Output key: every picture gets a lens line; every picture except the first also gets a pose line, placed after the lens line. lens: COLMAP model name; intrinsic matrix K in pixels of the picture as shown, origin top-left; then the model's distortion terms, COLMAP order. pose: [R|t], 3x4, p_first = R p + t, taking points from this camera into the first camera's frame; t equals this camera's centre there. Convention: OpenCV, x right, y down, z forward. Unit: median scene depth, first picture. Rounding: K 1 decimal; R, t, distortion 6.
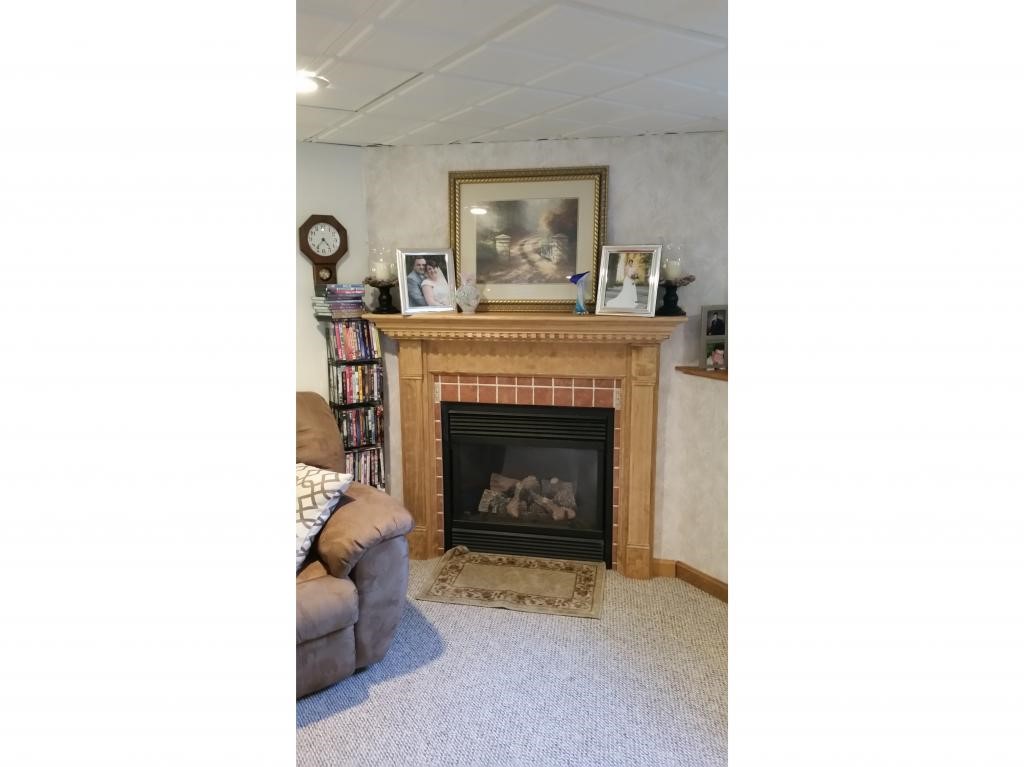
lens RADIAL K [[657.3, 0, 512.0], [0, 657.3, 383.5], [0, 0, 1]] dist [0.146849, -0.126074]
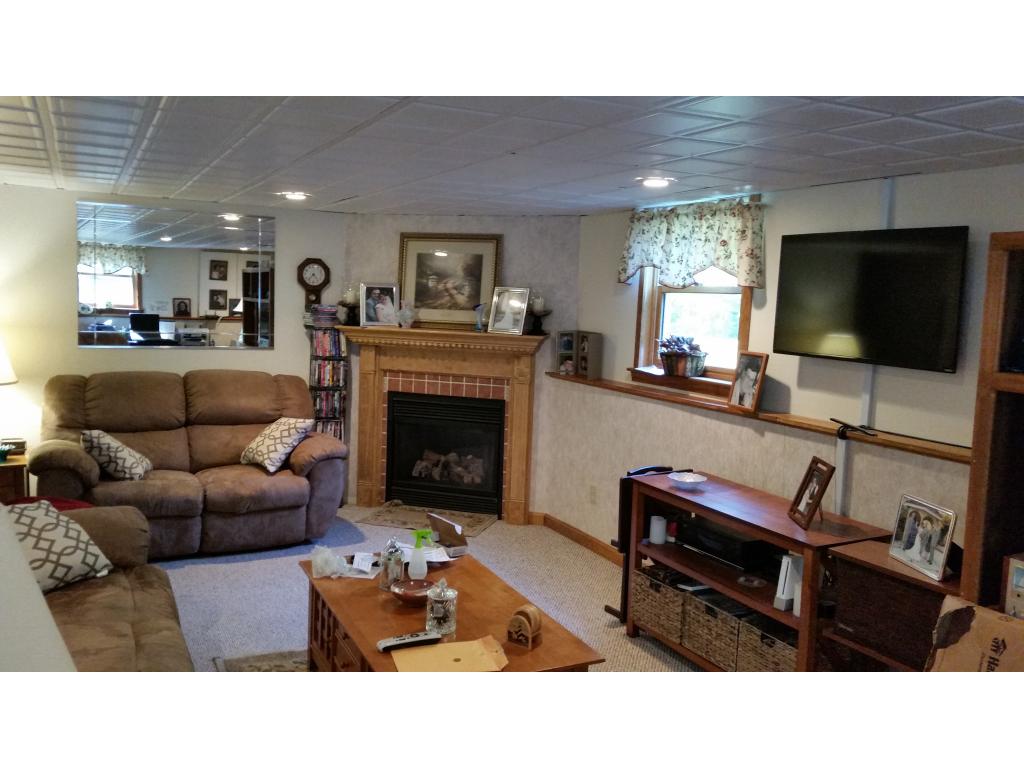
lens RADIAL K [[938.4, 0, 512.0], [0, 938.4, 384.0], [0, 0, 1]] dist [0.203827, -0.528175]
pose [[0.992142, 0.053452, -0.113124, 0.400355], [-0.062754, 0.994791, -0.080328, 0.165661], [0.108241, 0.086796, 0.990328, -1.001568]]
